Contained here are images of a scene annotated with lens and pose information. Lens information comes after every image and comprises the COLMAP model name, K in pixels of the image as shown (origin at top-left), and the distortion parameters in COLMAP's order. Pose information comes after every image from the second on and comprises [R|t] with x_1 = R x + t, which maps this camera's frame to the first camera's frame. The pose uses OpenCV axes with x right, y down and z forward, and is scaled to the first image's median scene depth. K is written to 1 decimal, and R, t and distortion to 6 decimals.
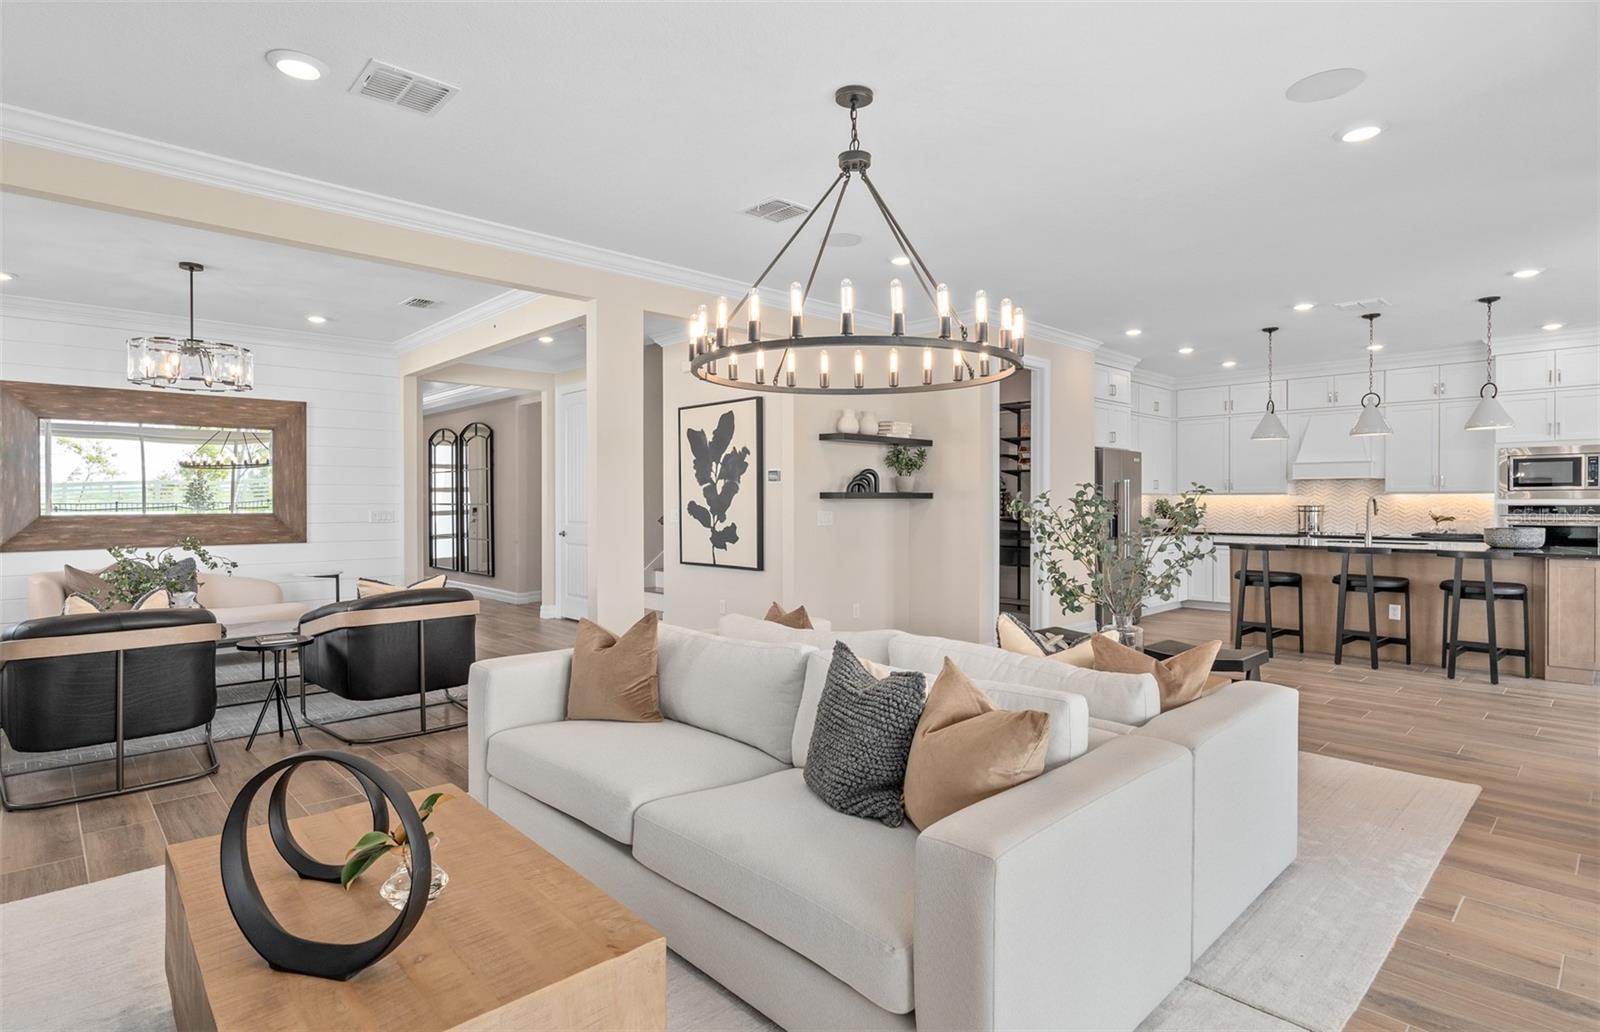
lens RADIAL K [[815.2, 0, 825.7], [0, 815.2, 509.7], [0, 0, 1]] dist [0.013820, -0.000756]
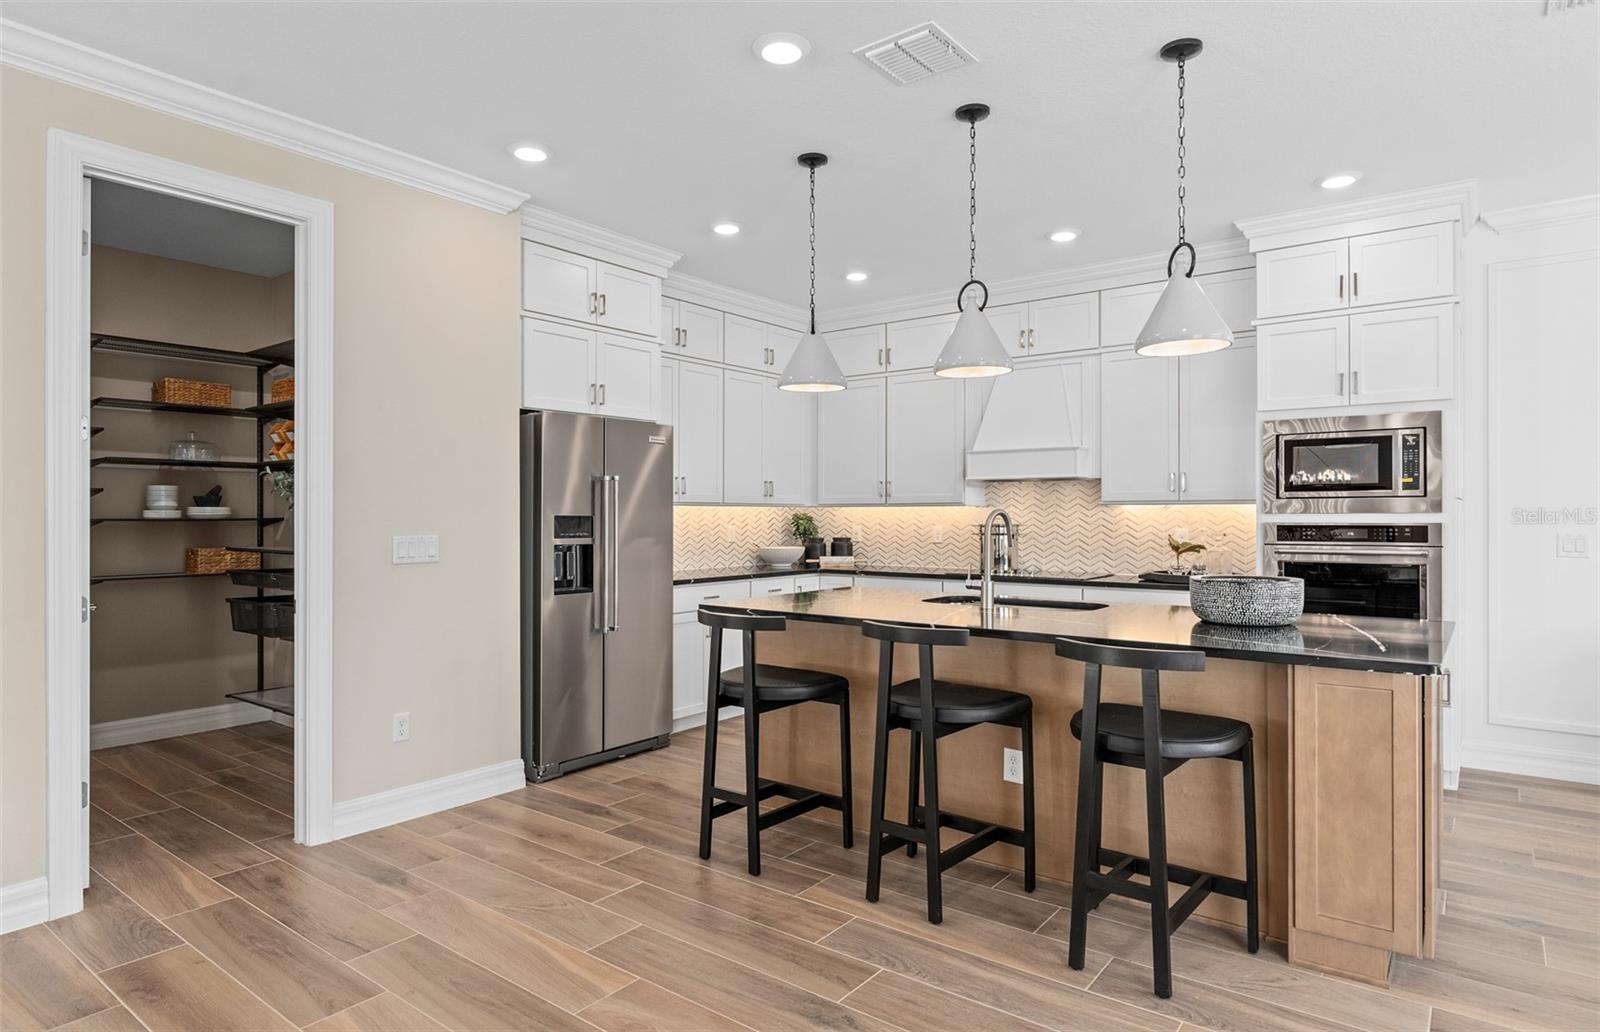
lens RADIAL K [[901.6, 0, 799.2], [0, 901.6, 518.2], [0, 0, 1]] dist [0.002529, 0.000644]
pose [[0.991739, 0.001038, 0.128268, 0.463582], [0.000002, 0.999967, -0.008107, -0.005367], [-0.128273, 0.008041, 0.991706, 0.472658]]
